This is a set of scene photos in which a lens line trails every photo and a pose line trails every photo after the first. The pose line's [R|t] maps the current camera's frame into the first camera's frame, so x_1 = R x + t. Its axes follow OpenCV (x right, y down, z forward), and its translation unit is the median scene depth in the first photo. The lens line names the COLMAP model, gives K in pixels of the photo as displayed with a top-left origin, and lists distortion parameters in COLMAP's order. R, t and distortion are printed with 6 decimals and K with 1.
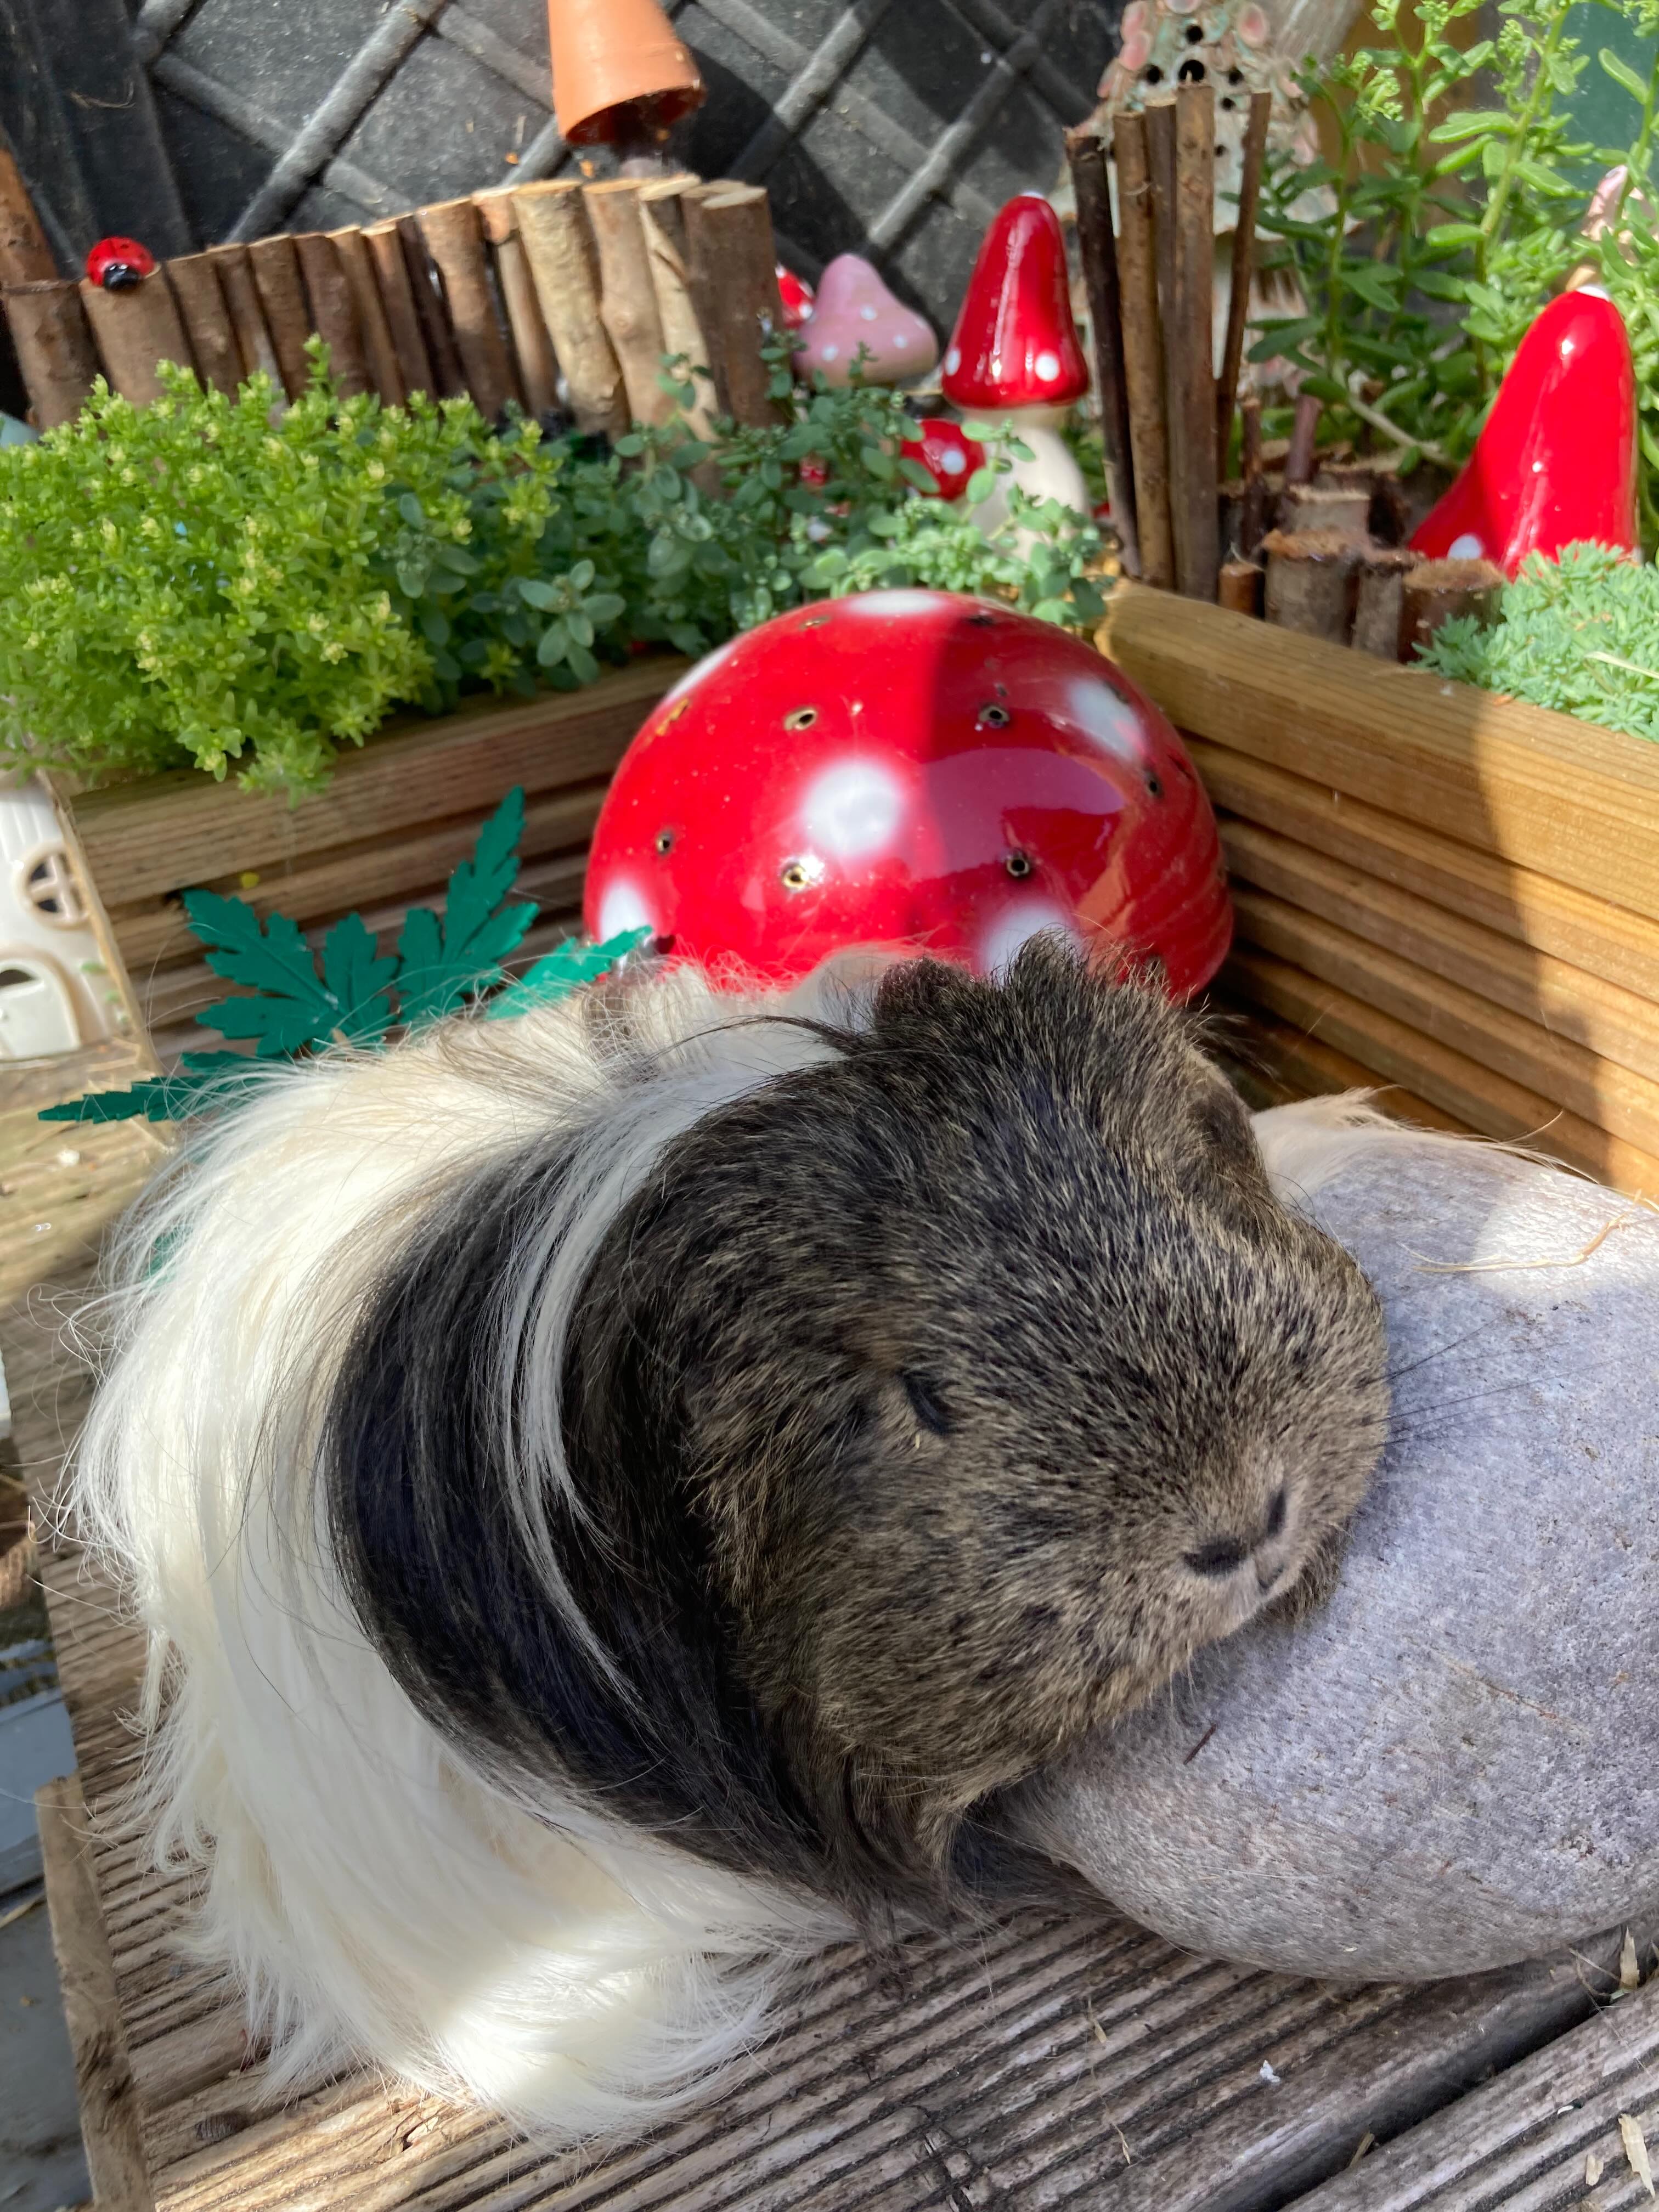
lens RADIAL K [[1867.0, 0, 829.5], [0, 1867.0, 1106.0], [0, 0, 1]] dist [-0.072140, 0.097045]
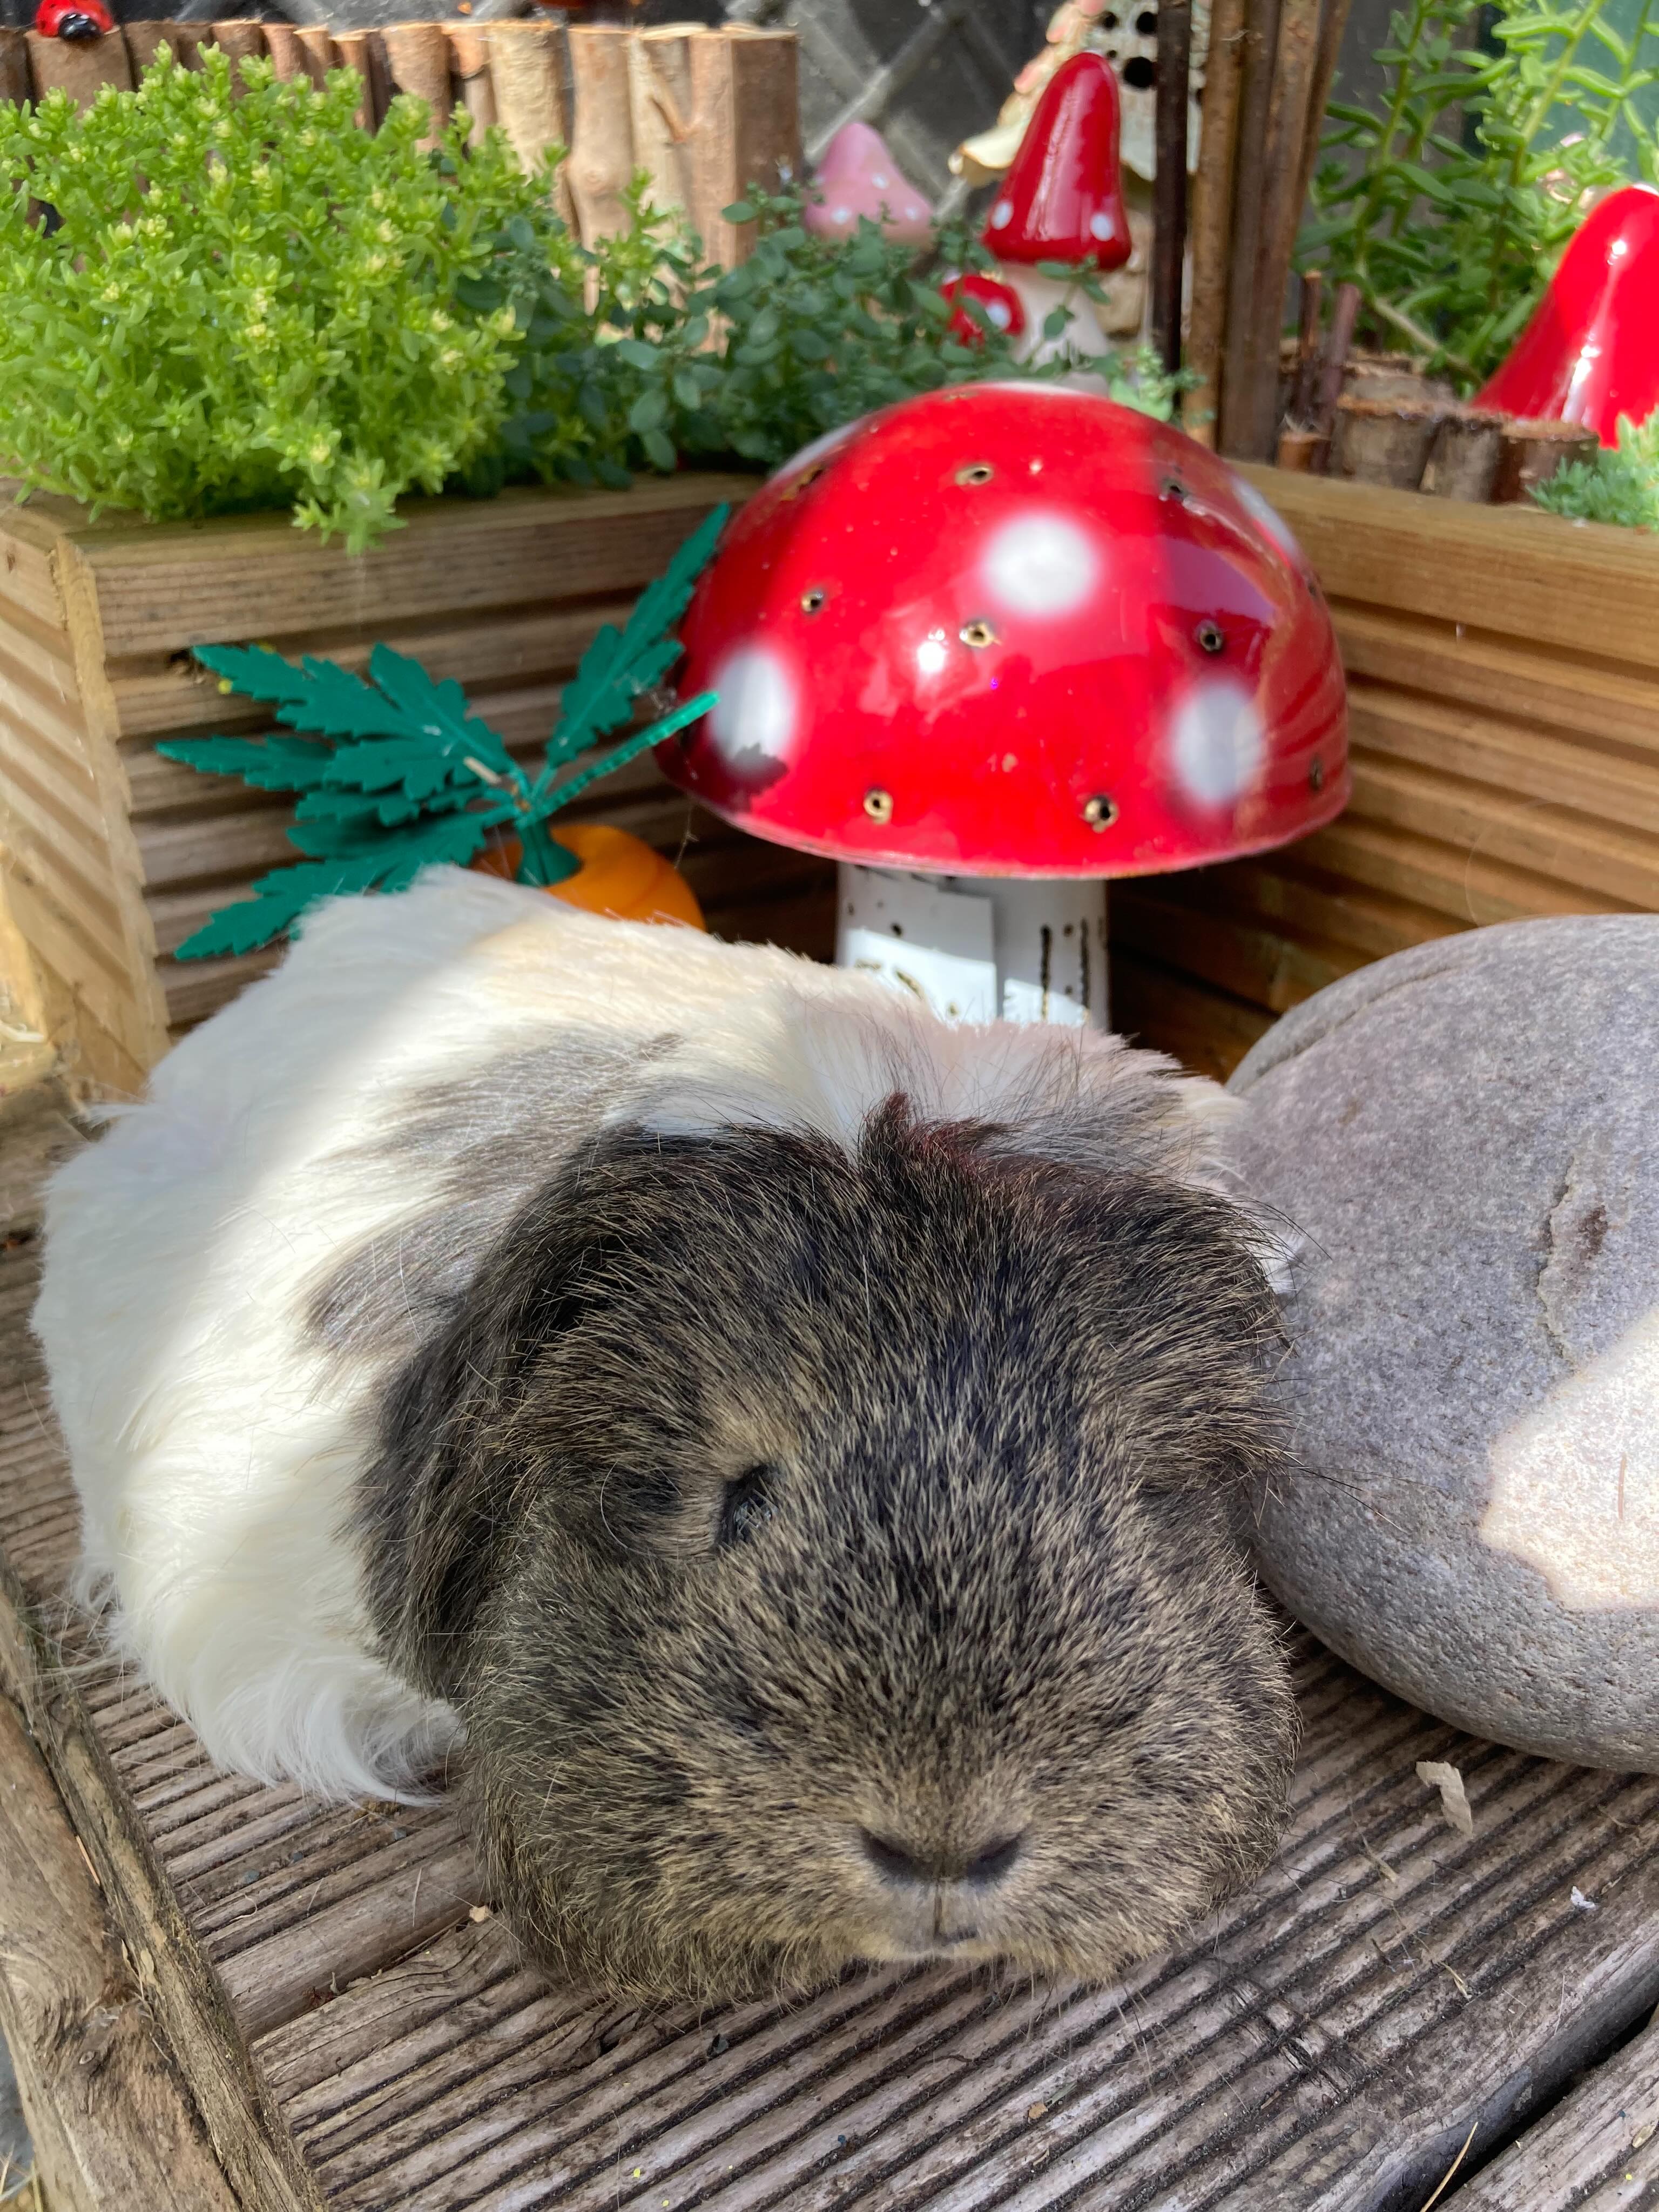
lens RADIAL K [[1870.2, 0, 826.4], [0, 1870.2, 1058.7], [0, 0, 1]] dist [-0.016132, -0.012148]
pose [[0.982079, 0.038778, 0.184437, -0.300796], [-0.025067, 0.996785, -0.076101, 0.188407], [-0.186795, 0.070114, 0.979894, 0.146007]]
